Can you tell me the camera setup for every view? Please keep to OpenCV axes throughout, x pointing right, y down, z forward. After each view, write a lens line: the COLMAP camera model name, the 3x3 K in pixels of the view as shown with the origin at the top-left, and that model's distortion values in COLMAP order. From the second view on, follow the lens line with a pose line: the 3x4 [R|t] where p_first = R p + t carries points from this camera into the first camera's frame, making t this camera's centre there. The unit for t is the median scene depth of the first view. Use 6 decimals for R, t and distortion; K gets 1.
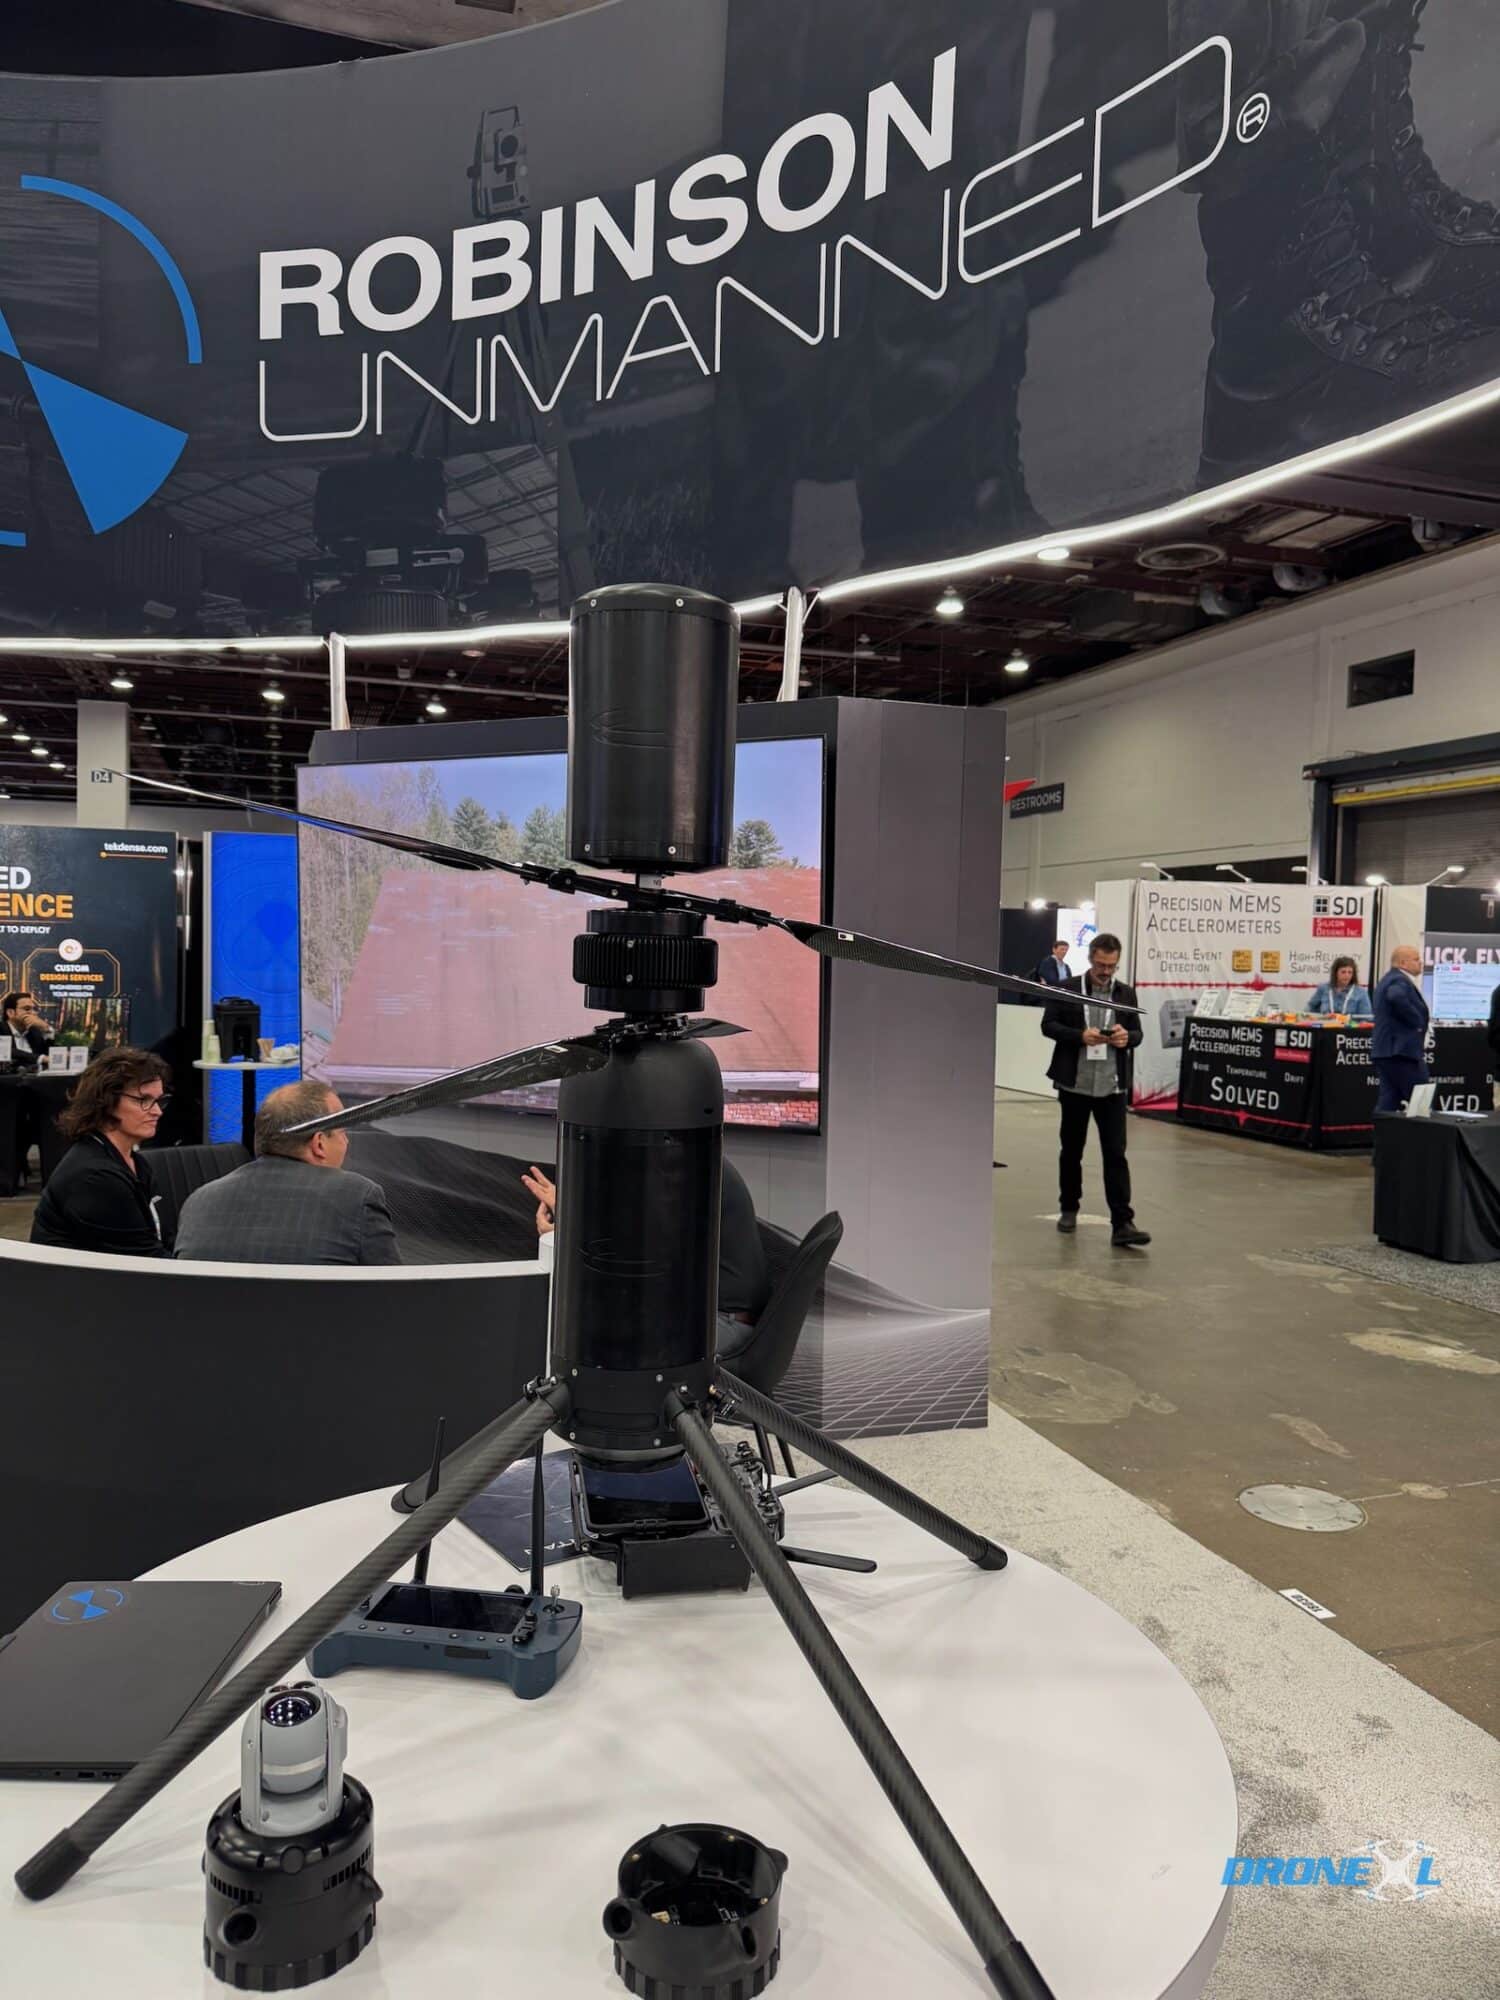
lens RADIAL K [[1413.6, 0, 750.1], [0, 1413.6, 1006.5], [0, 0, 1]] dist [-0.001850, -0.003238]
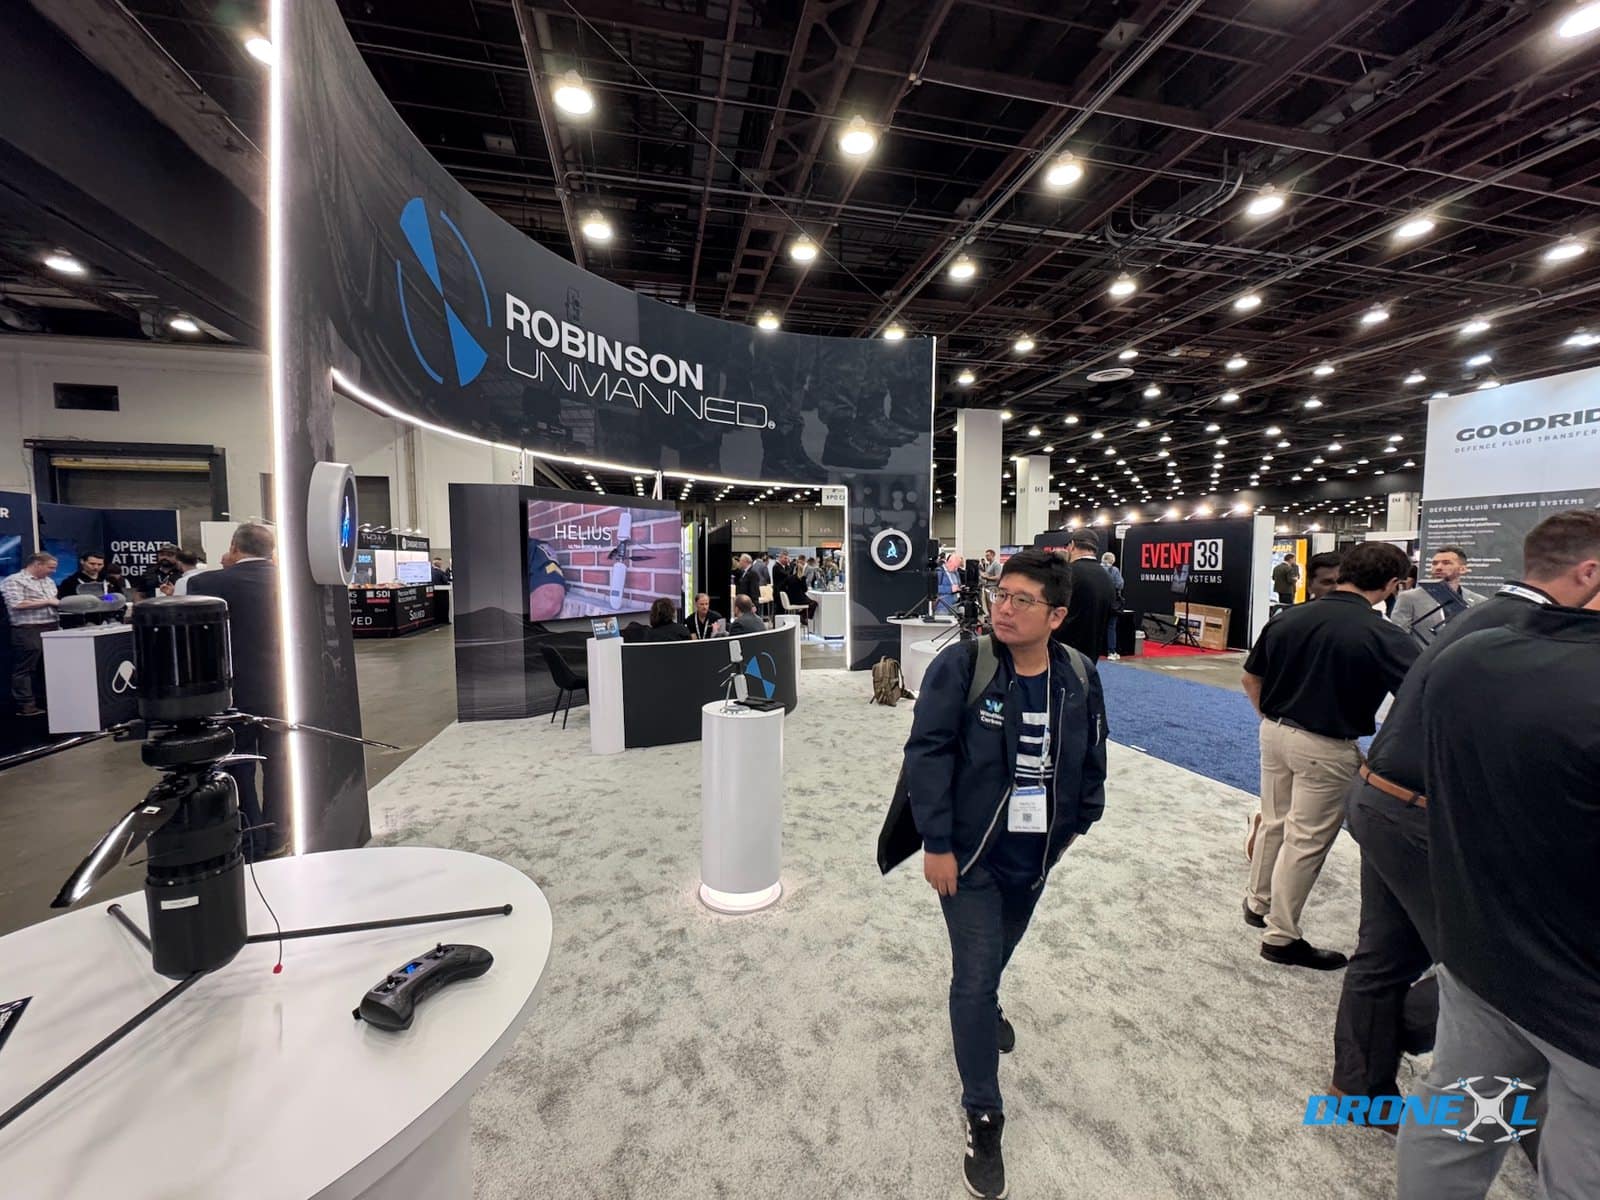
lens RADIAL K [[643.0, 0, 801.4], [0, 643.0, 600.5], [0, 0, 1]] dist [0.000078, 0.000026]
pose [[0.089022, -0.084737, 0.992419, -1.543302], [0.043591, 0.995751, 0.081111, -0.058102], [-0.995075, 0.036040, 0.092337, 0.402362]]
